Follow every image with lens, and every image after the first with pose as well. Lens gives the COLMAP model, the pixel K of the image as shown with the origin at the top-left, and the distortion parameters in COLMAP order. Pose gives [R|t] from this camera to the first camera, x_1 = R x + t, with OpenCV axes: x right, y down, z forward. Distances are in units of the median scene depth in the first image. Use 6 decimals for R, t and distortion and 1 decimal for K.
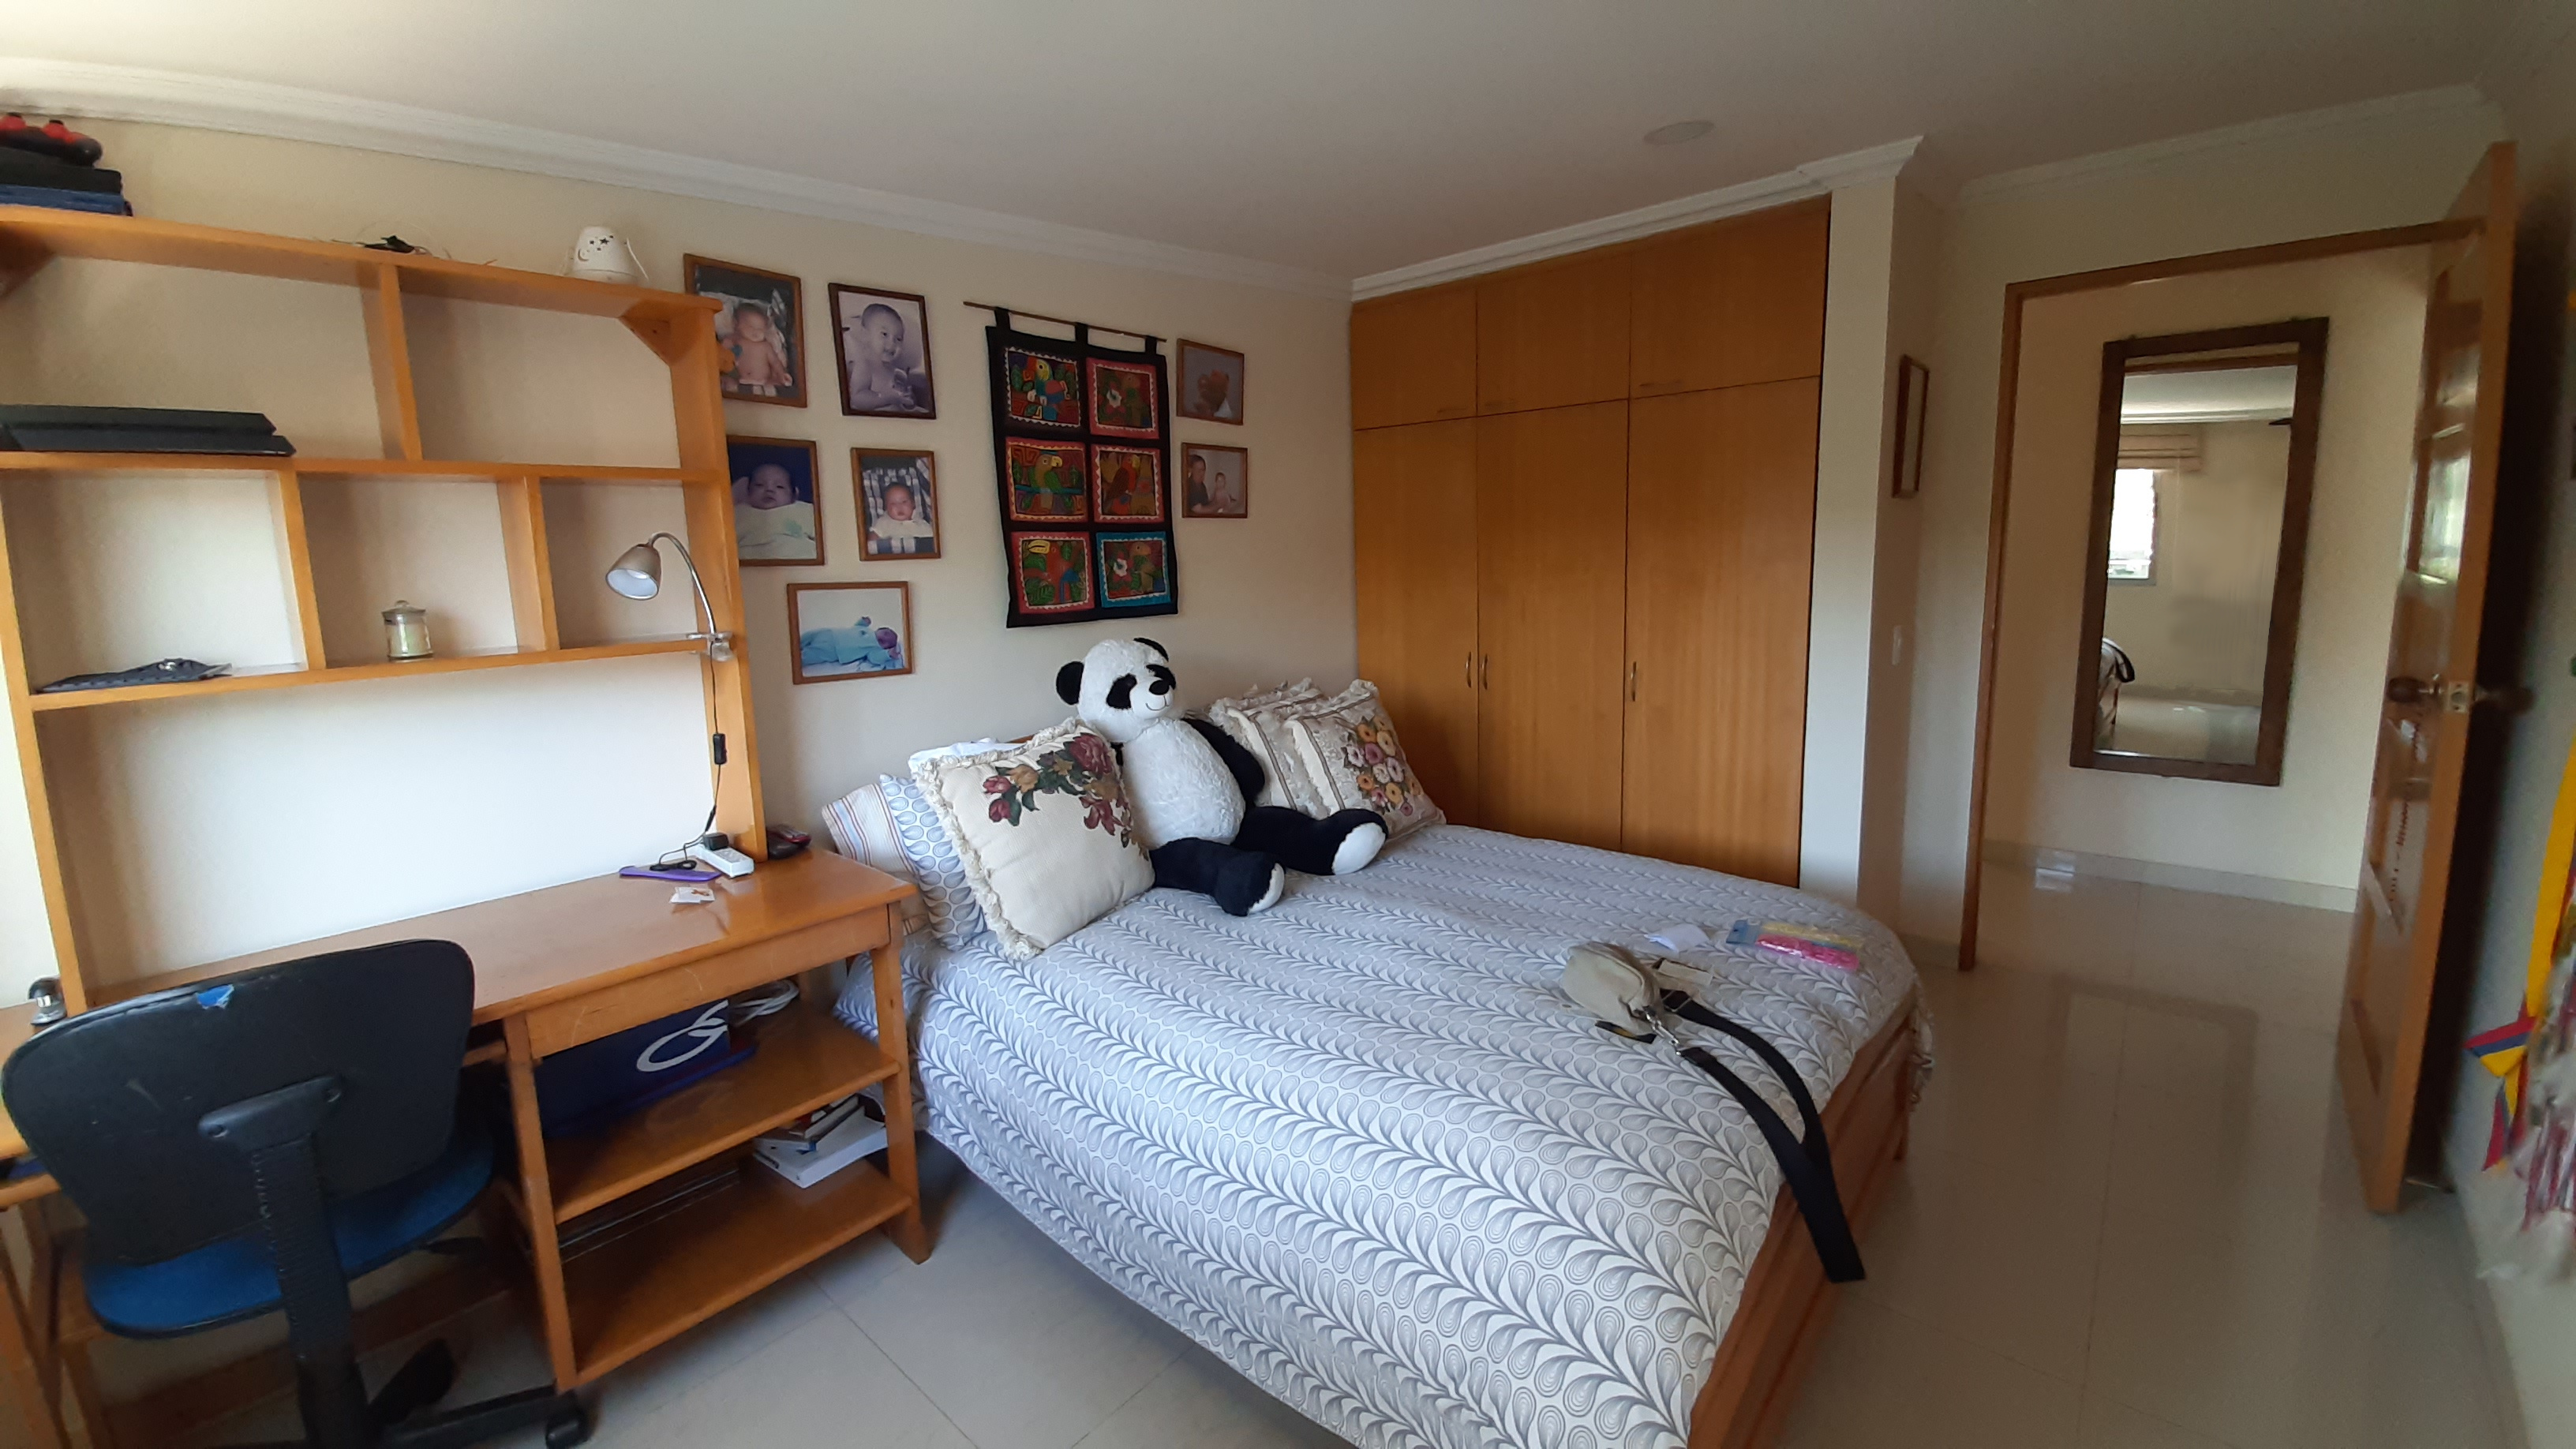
lens RADIAL K [[1016.4, 0, 1301.6], [0, 1016.4, 692.1], [0, 0, 1]] dist [0.013701, -0.013892]
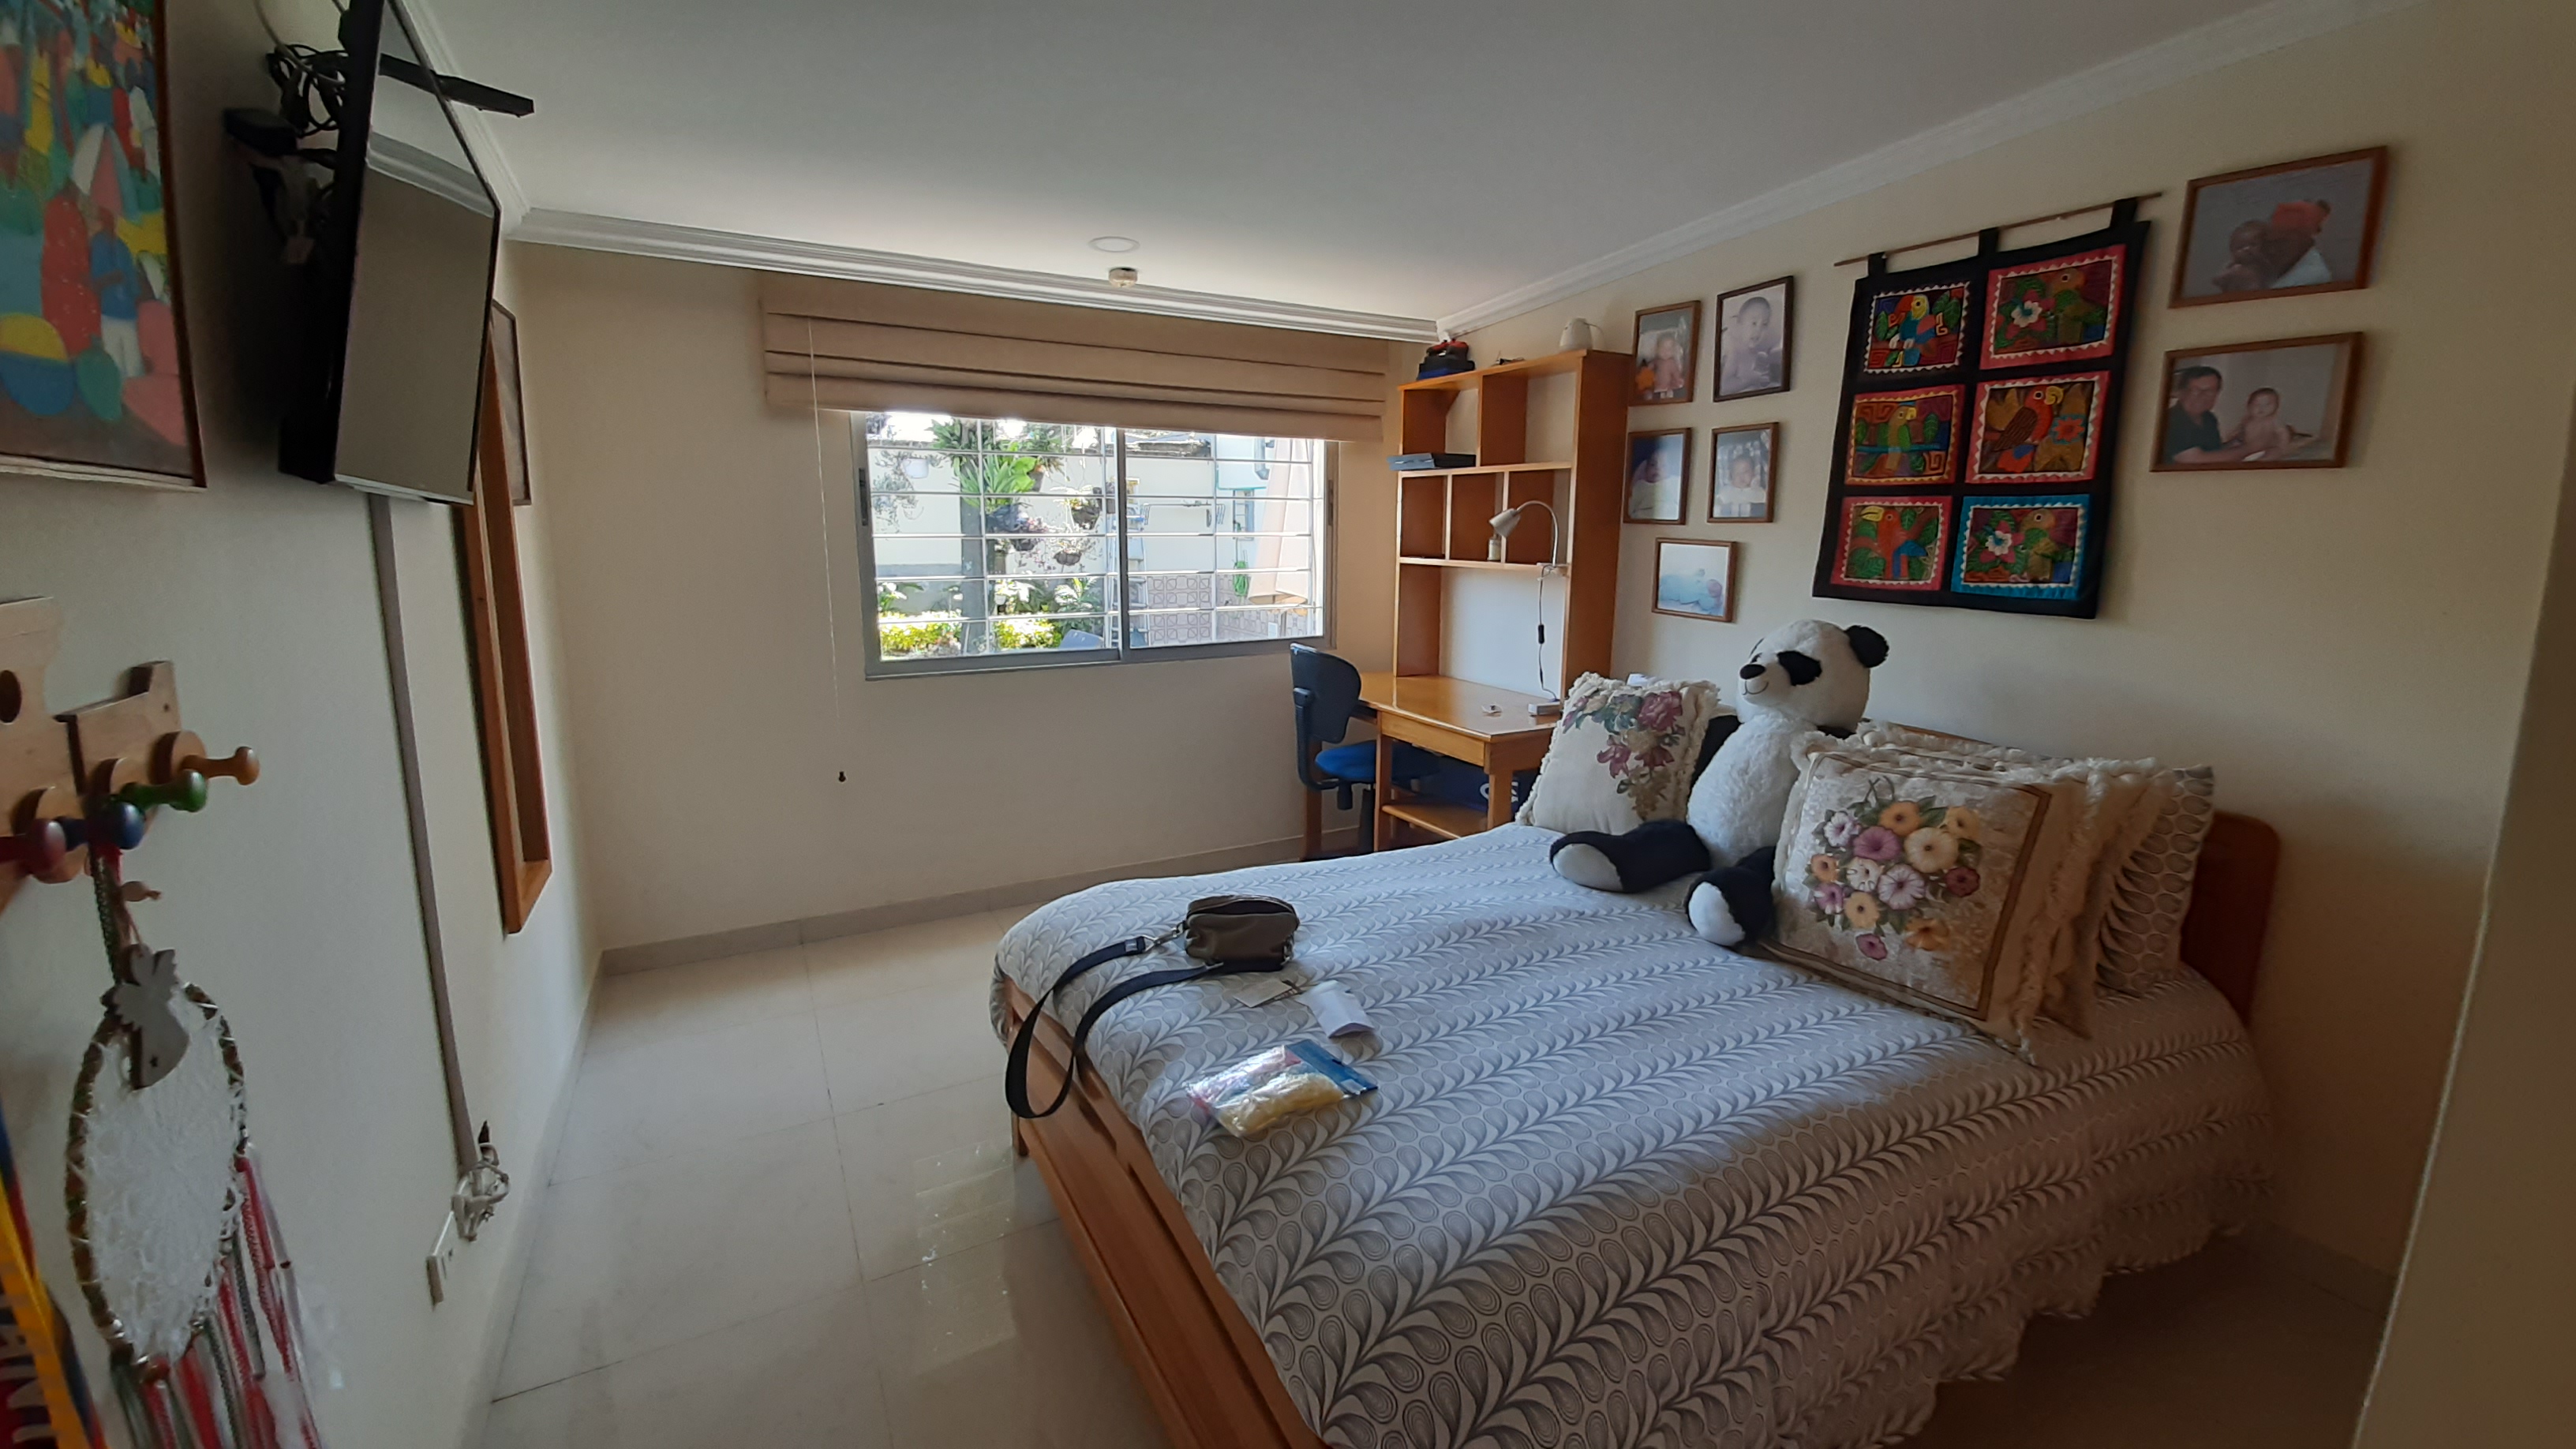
lens RADIAL K [[1016.4, 0, 1301.6], [0, 1016.4, 692.1], [0, 0, 1]] dist [0.013701, -0.013892]
pose [[-0.348716, 0.175470, -0.920656, 0.775866], [-0.136880, 0.962250, 0.235243, -0.134048], [0.927179, 0.208052, -0.311533, 0.848487]]
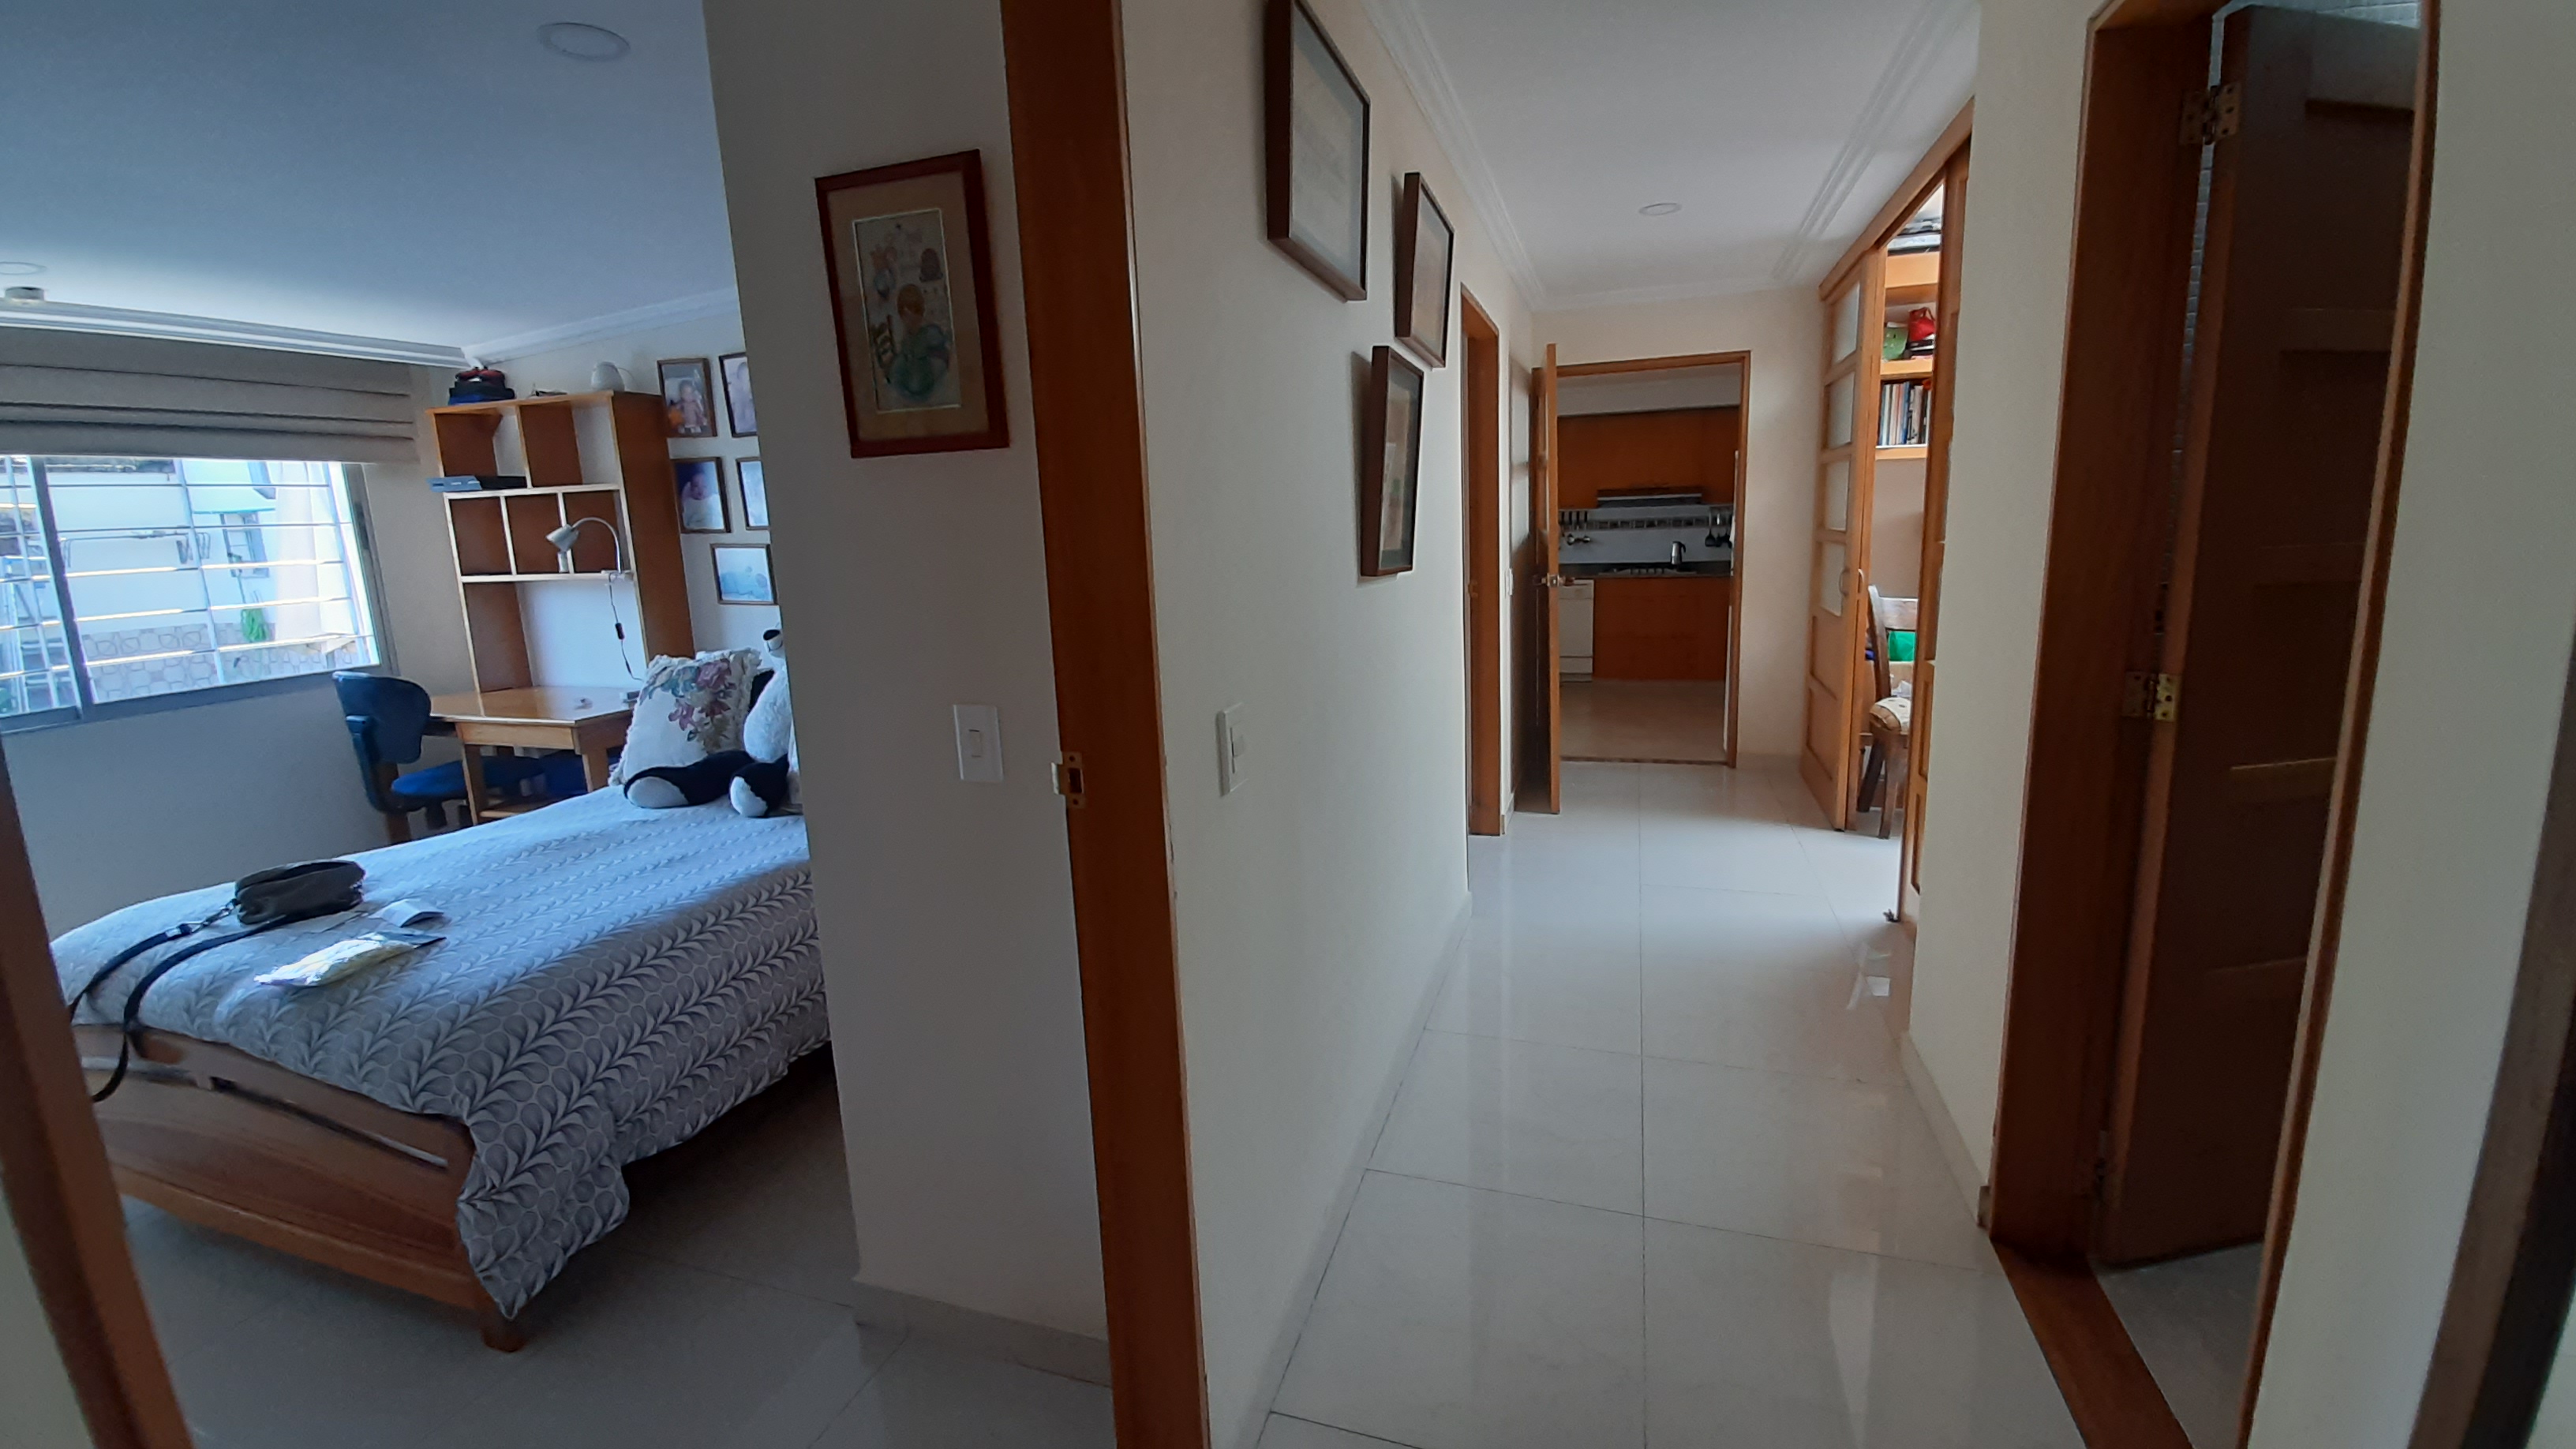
lens RADIAL K [[1016.4, 0, 1301.6], [0, 1016.4, 692.1], [0, 0, 1]] dist [0.013701, -0.013892]
pose [[0.377576, 0.167489, -0.910705, 1.191216], [-0.108534, 0.984731, 0.136105, -0.165724], [0.919596, 0.047453, 0.389990, 1.036441]]
